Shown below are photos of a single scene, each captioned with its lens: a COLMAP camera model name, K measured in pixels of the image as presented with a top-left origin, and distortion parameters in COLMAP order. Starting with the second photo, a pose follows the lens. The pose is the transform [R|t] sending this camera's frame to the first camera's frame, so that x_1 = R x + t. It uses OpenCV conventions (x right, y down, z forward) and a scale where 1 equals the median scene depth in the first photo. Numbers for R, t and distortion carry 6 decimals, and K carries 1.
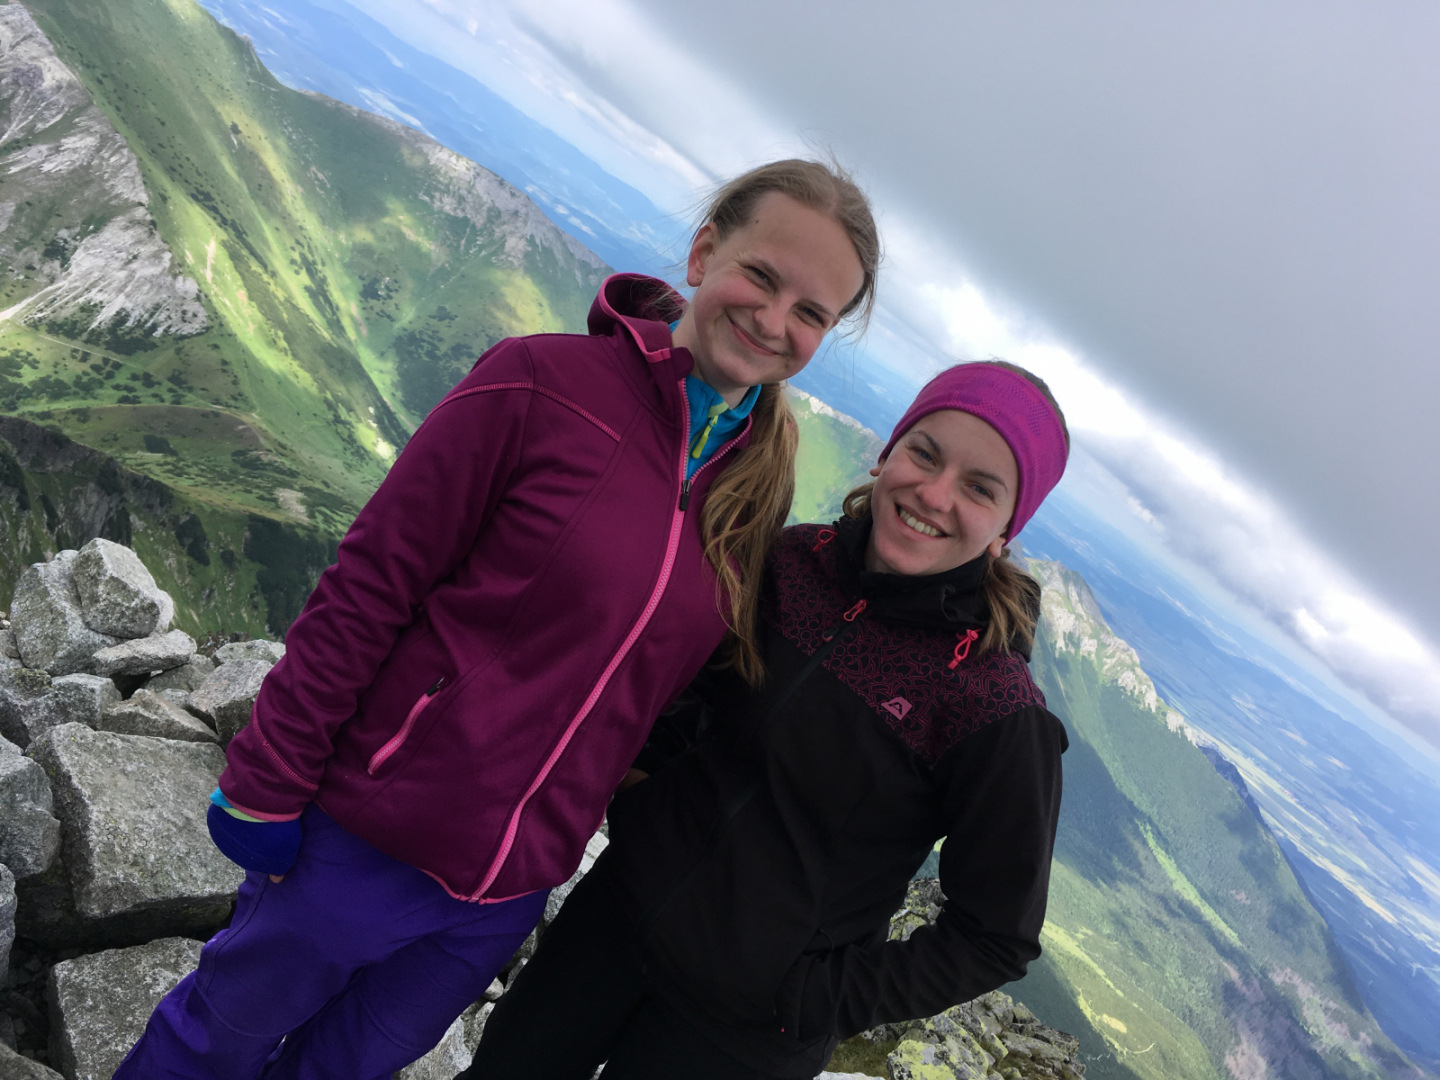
lens RADIAL K [[1224.8, 0, 716.7], [0, 1224.8, 547.4], [0, 0, 1]] dist [0.068825, -0.084940]
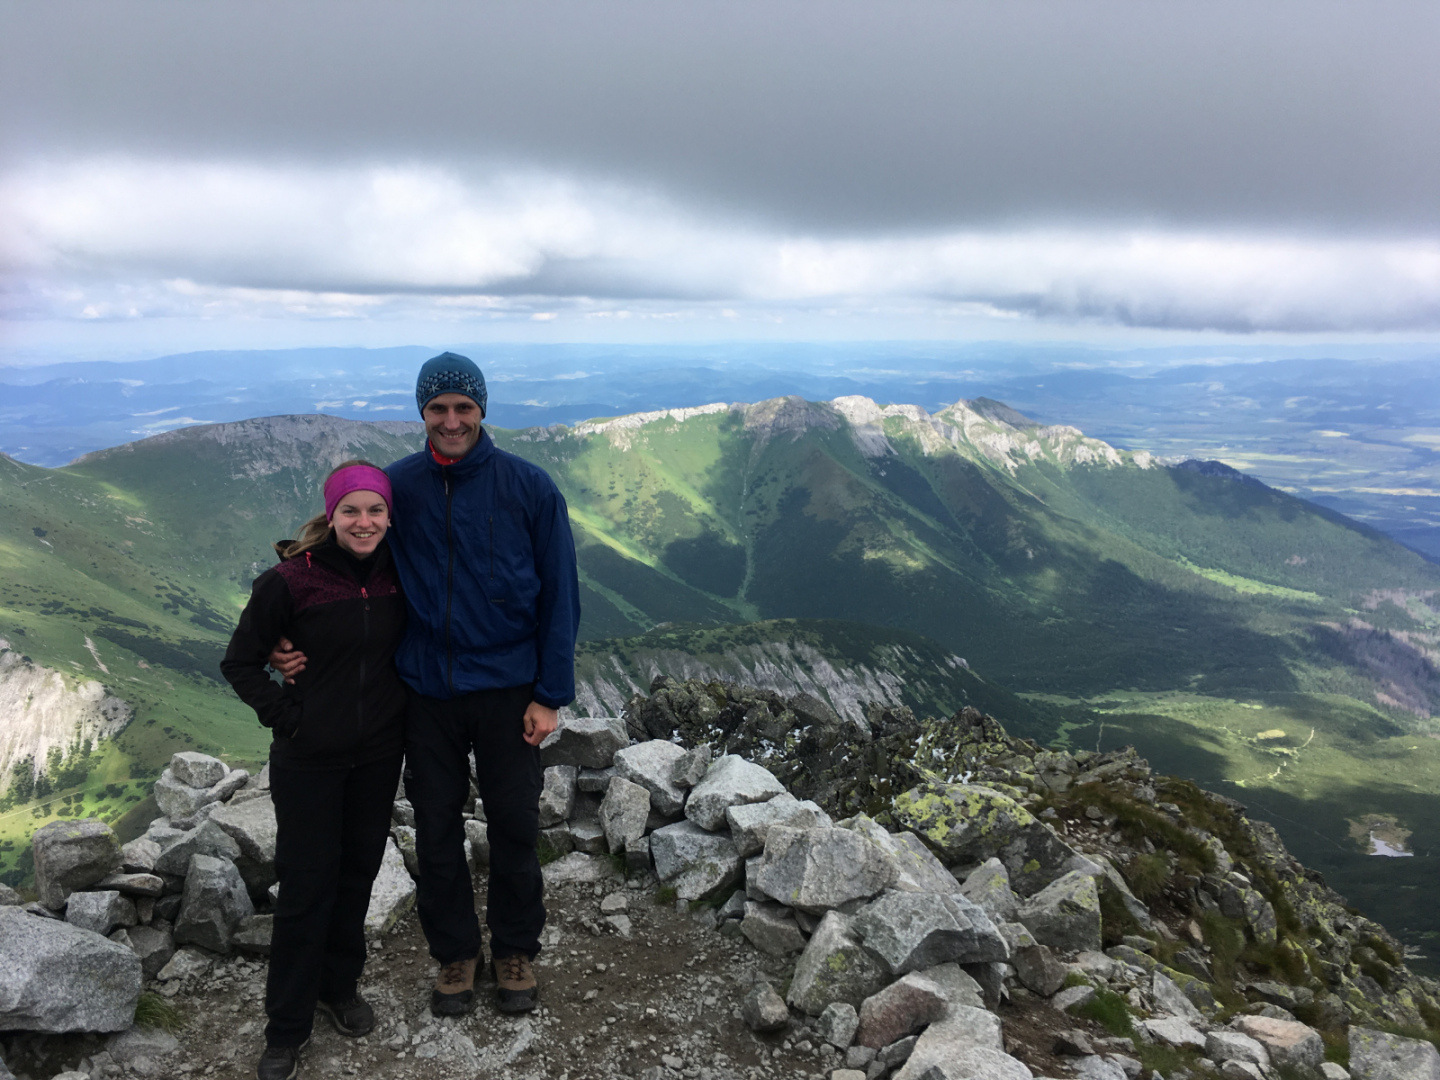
lens RADIAL K [[1224.8, 0, 719.7], [0, 1224.8, 539.4], [0, 0, 1]] dist [0.068825, -0.084940]
pose [[0.806962, -0.588824, 0.045821, 0.323574], [0.589910, 0.807343, -0.014231, 0.258021], [-0.028614, 0.038514, 0.998848, -1.032628]]
